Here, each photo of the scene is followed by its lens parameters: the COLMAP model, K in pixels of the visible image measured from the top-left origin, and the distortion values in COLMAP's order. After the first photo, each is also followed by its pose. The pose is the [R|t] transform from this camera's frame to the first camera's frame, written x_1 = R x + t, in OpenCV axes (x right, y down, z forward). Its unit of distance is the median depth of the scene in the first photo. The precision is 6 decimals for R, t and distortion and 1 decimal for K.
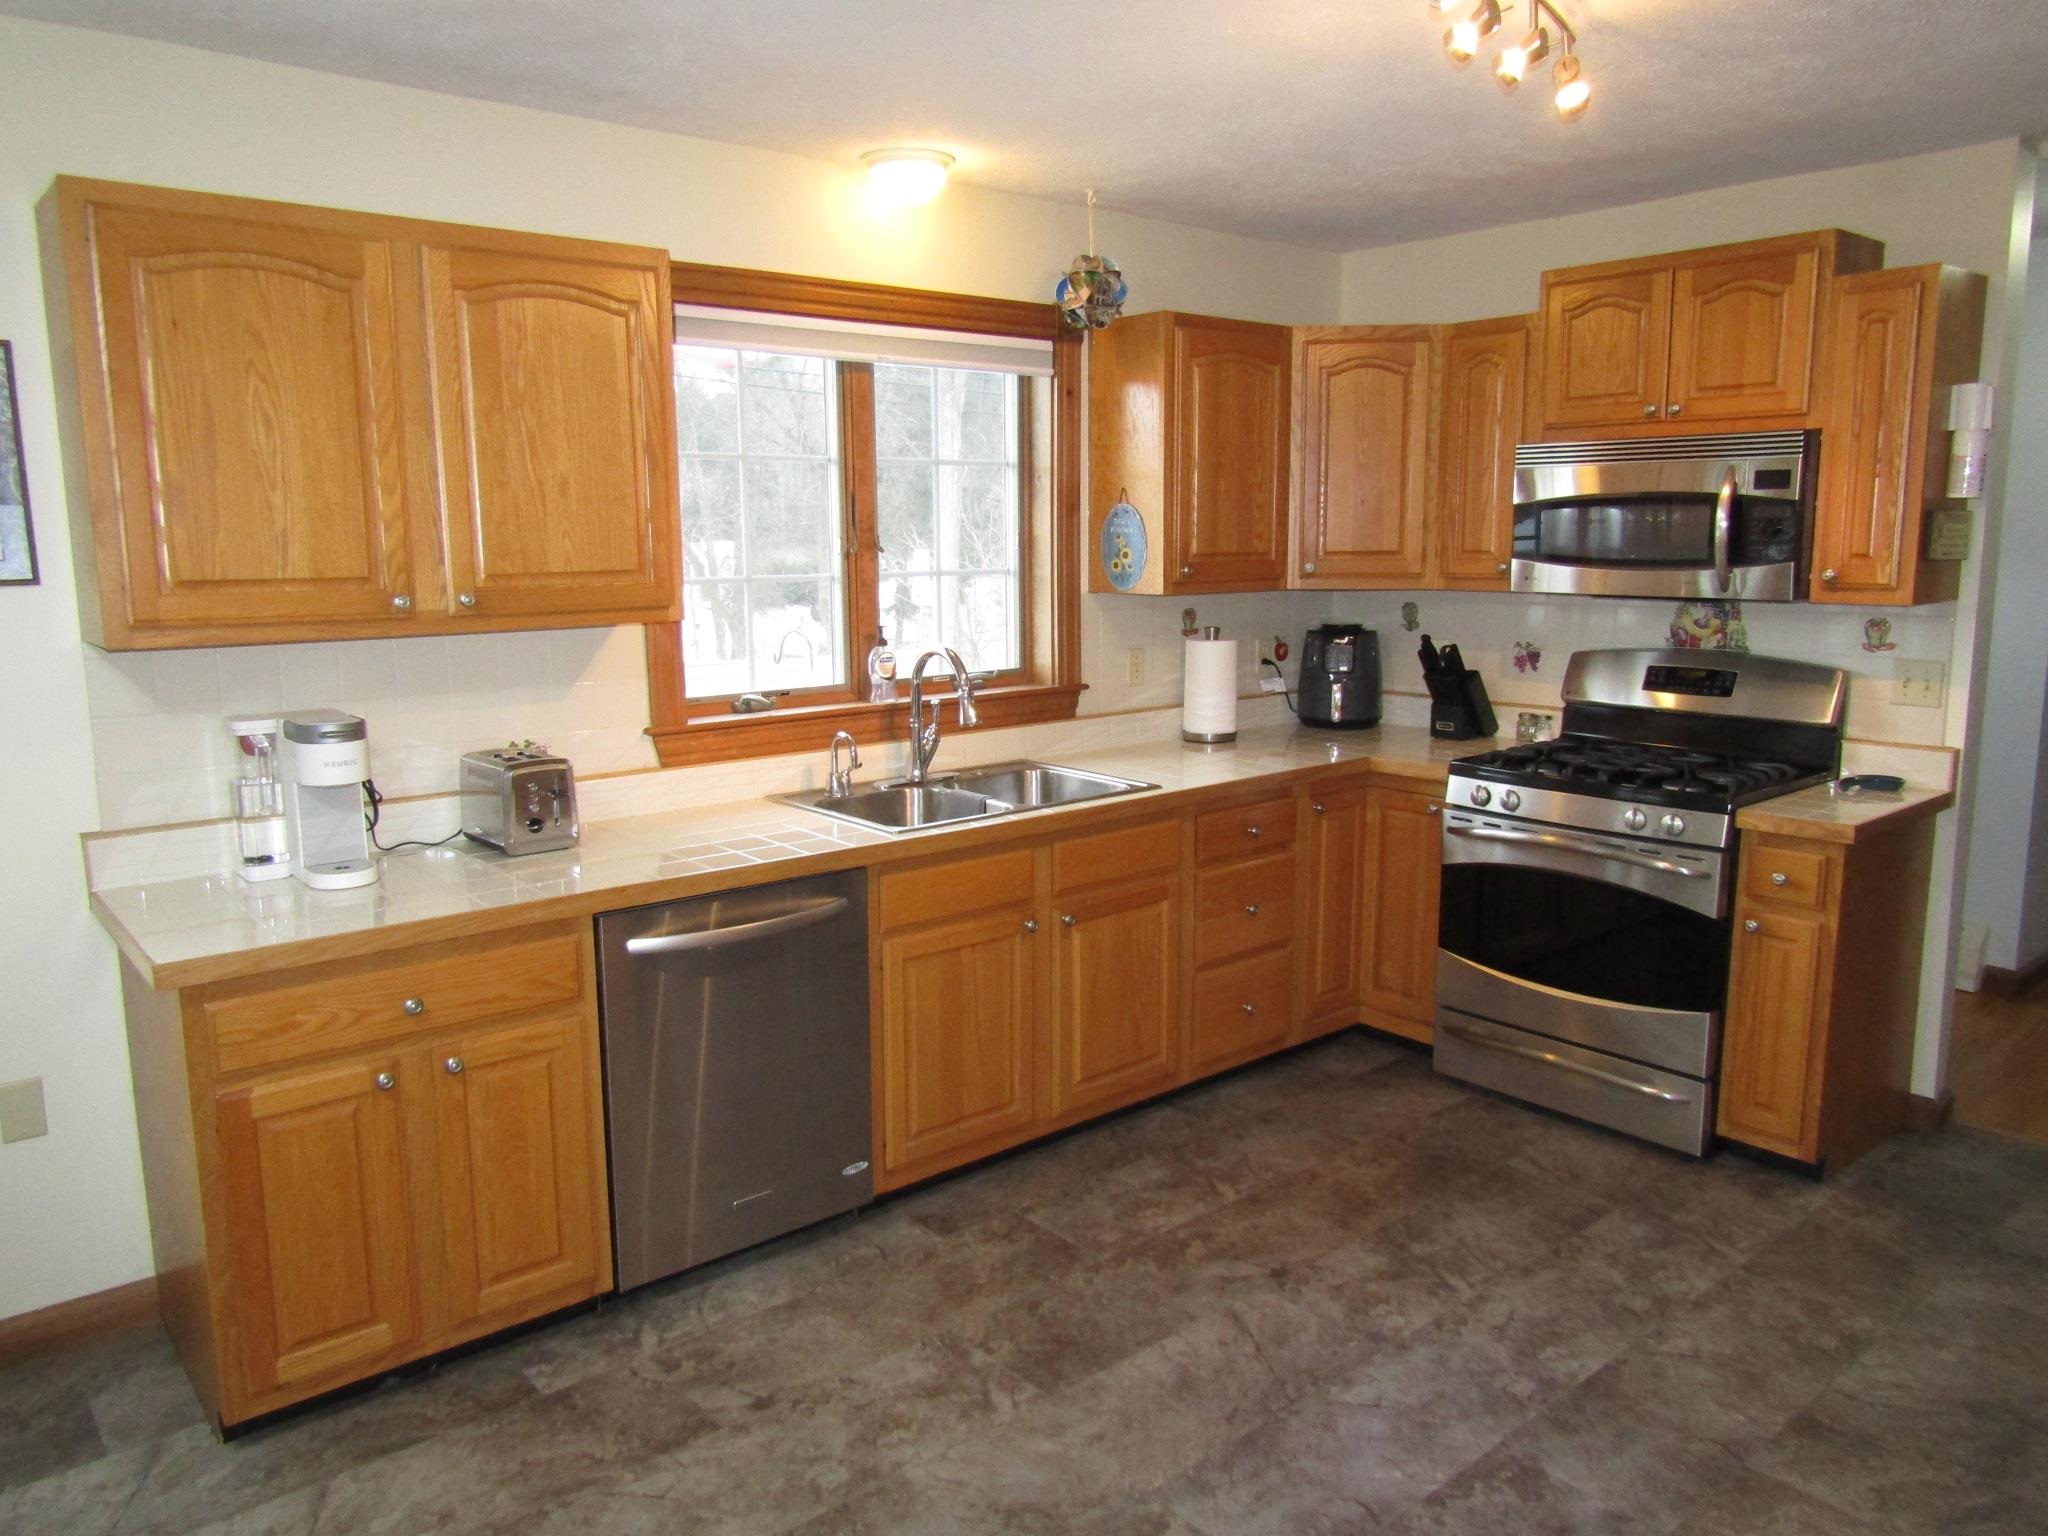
lens RADIAL K [[1461.0, 0, 1024.0], [0, 1461.0, 768.0], [0, 0, 1]] dist [-0.009085, -0.000012]
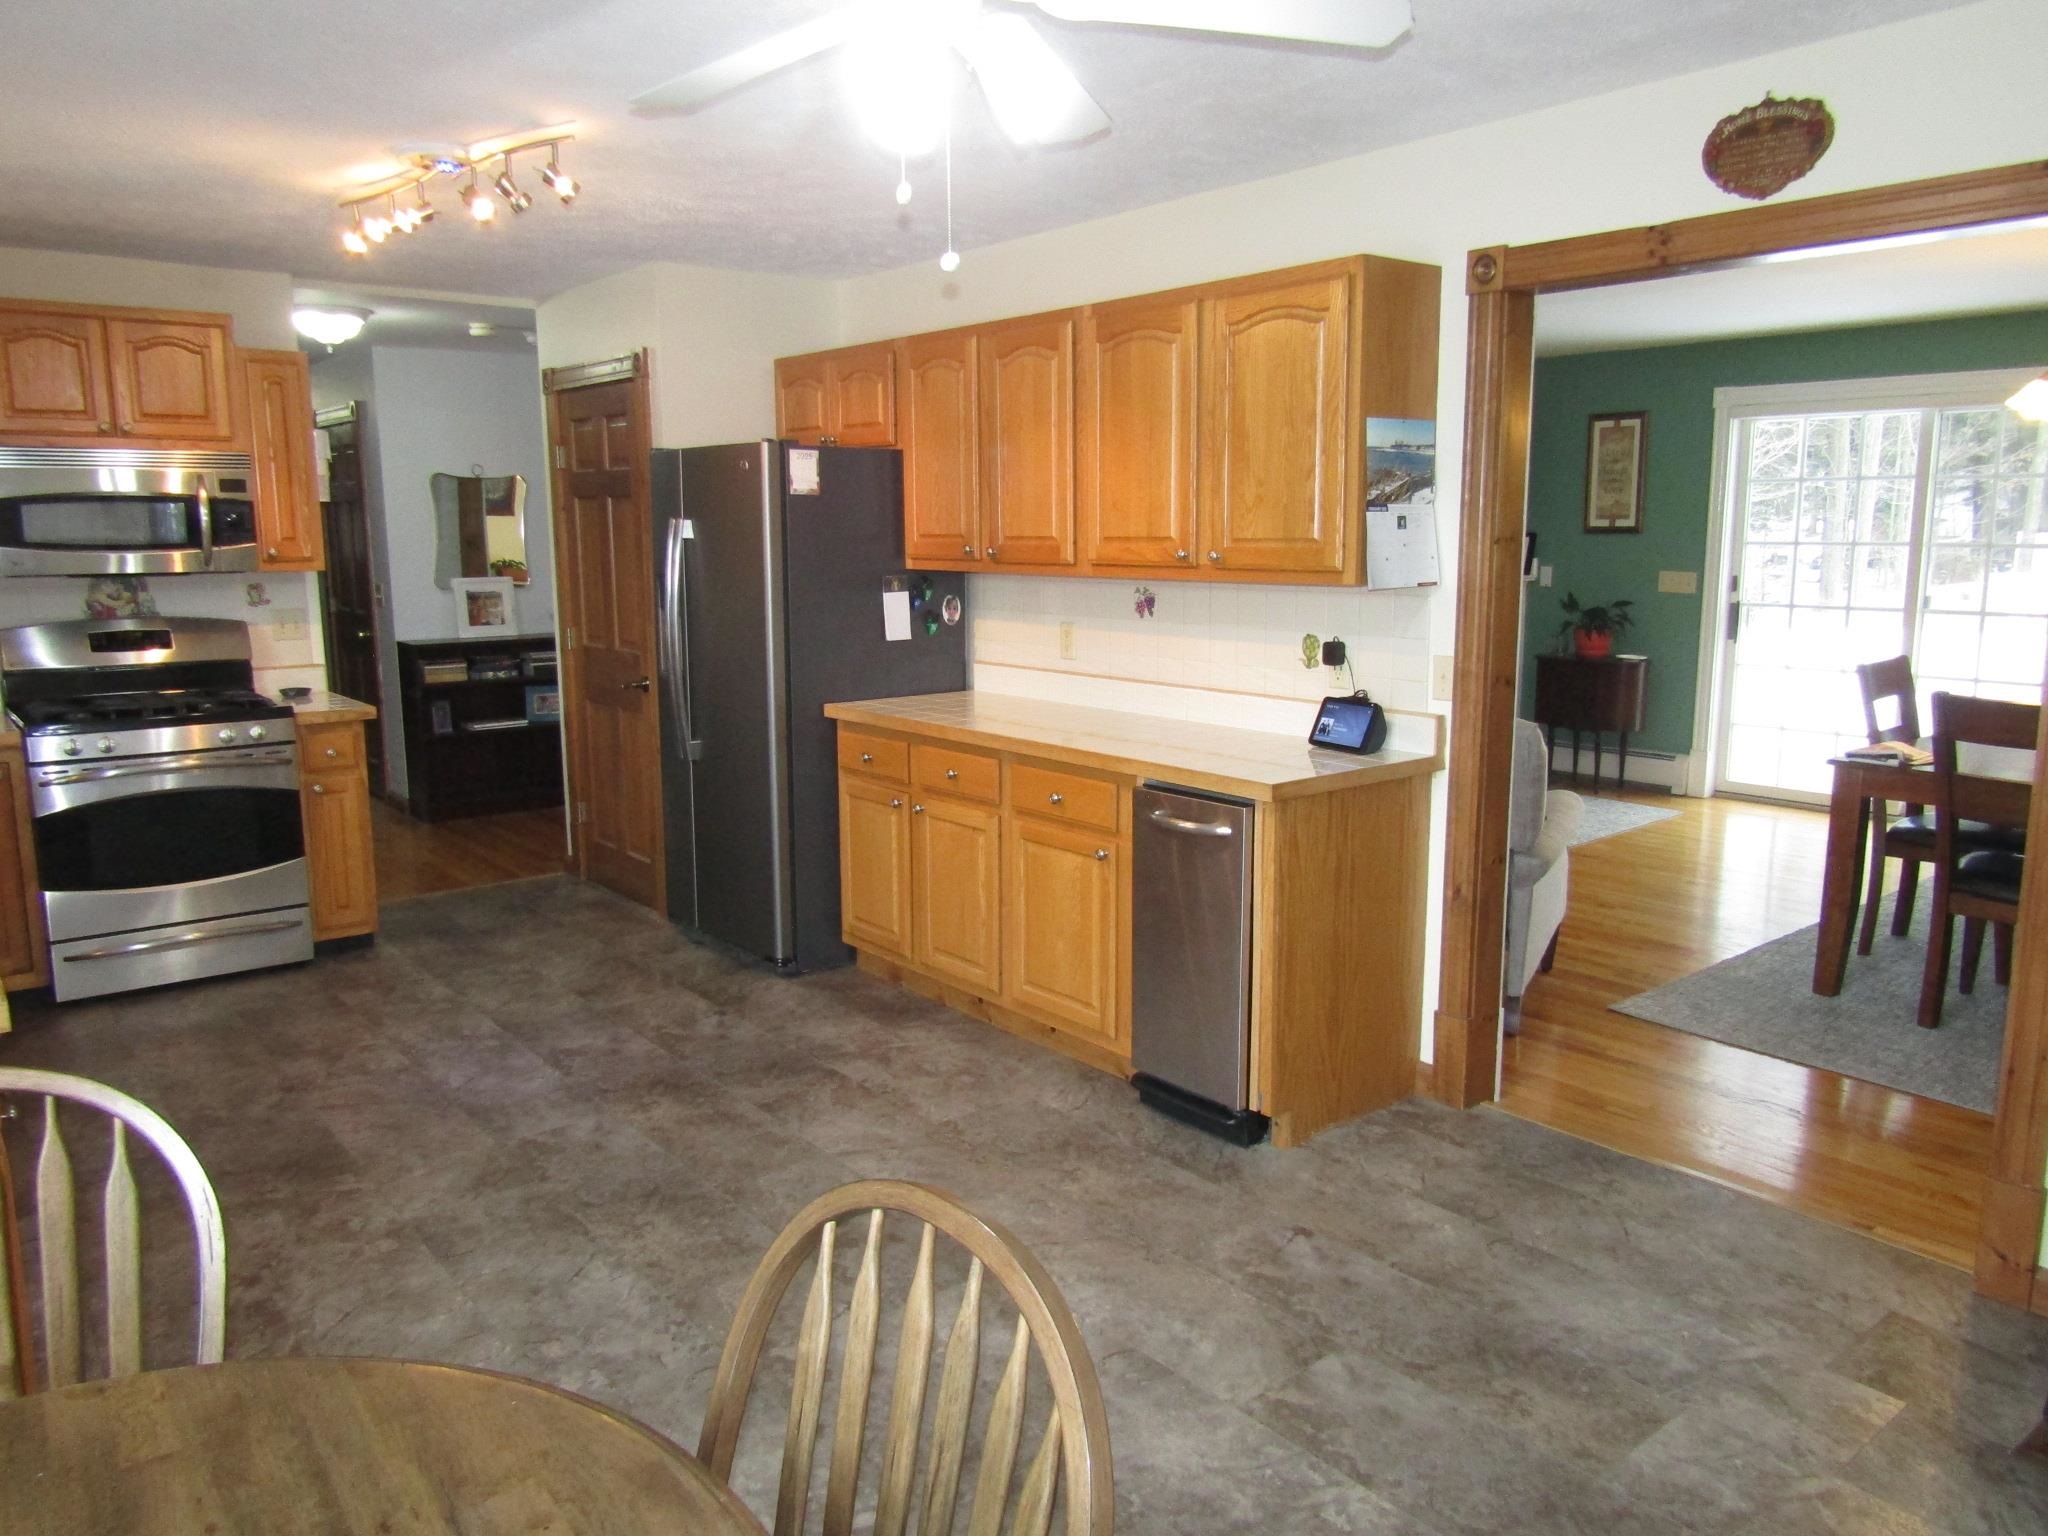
lens RADIAL K [[1457.3, 0, 1029.8], [0, 1457.3, 771.9], [0, 0, 1]] dist [-0.013452, -0.001854]
pose [[0.013453, -0.160442, 0.986954, -0.907956], [0.163503, 0.974111, 0.156126, -0.019749], [-0.986451, 0.159270, 0.039337, 0.219831]]
